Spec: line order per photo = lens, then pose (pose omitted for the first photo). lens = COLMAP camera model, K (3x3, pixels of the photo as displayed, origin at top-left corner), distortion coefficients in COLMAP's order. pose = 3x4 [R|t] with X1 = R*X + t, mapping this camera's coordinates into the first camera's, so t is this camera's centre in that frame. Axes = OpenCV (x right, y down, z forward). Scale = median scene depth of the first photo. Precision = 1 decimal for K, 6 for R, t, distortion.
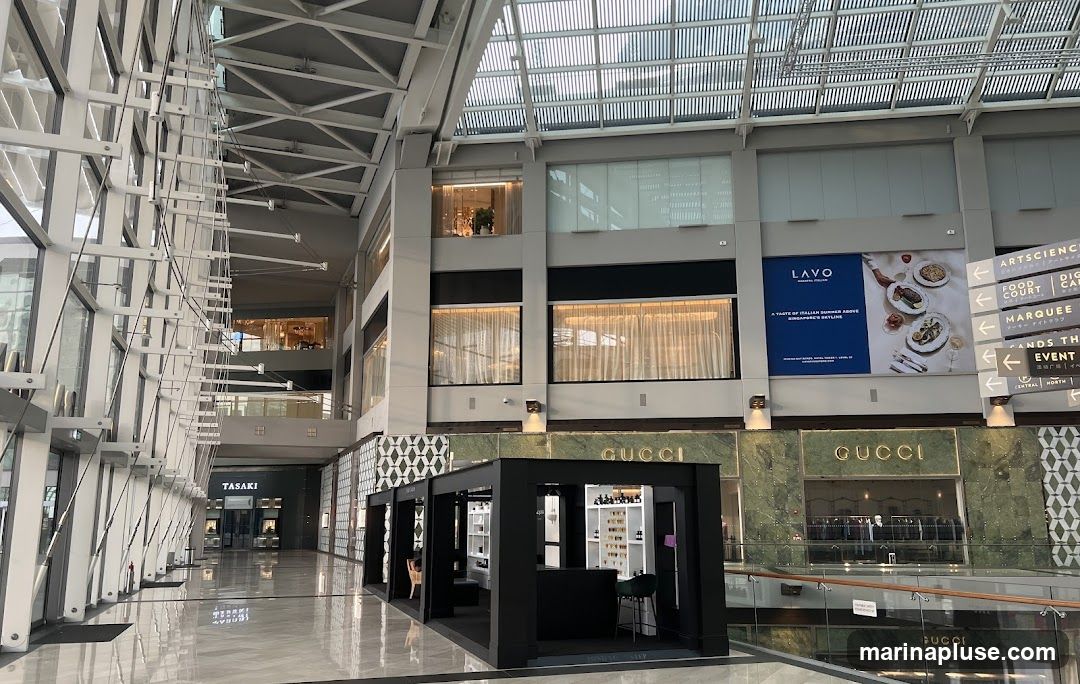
lens RADIAL K [[706.2, 0, 625.4], [0, 706.2, 395.8], [0, 0, 1]] dist [-0.005370, -0.000852]
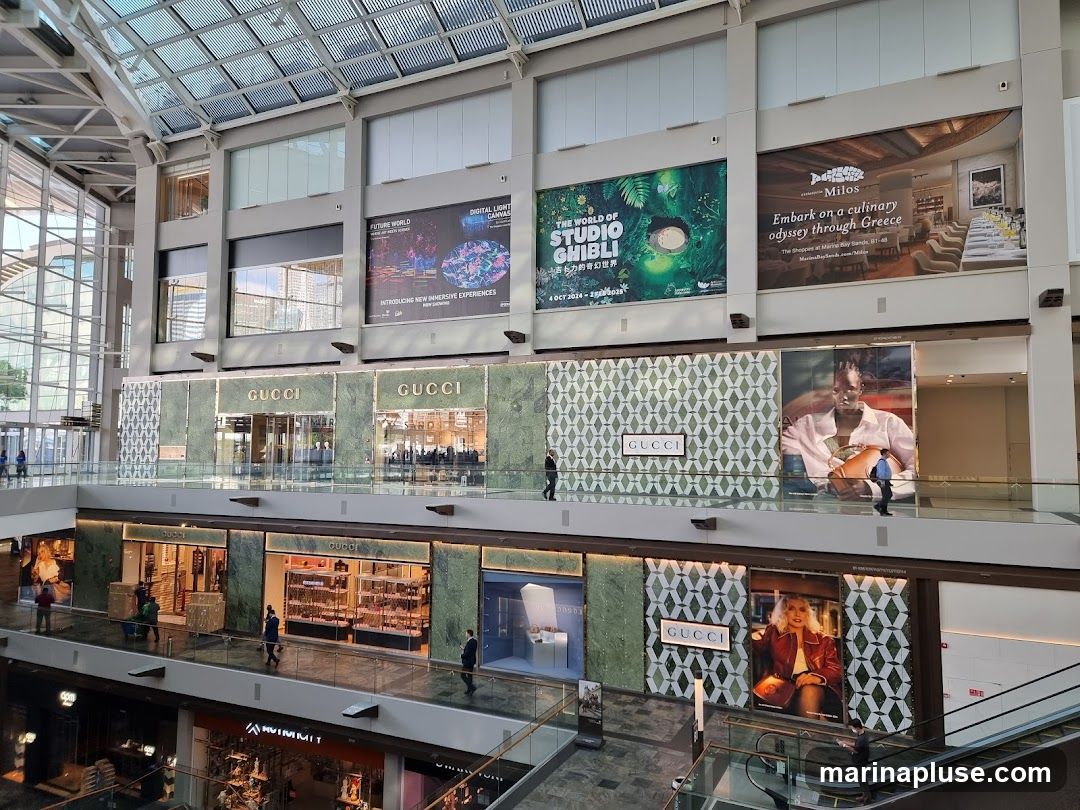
lens RADIAL K [[778.2, 0, 524.9], [0, 778.2, 385.5], [0, 0, 1]] dist [0.073138, -0.039416]
pose [[0.938042, -0.023289, -0.345737, 0.819180], [0.054668, 0.995191, 0.081285, -0.016836], [0.342181, -0.095150, 0.934804, -0.110197]]
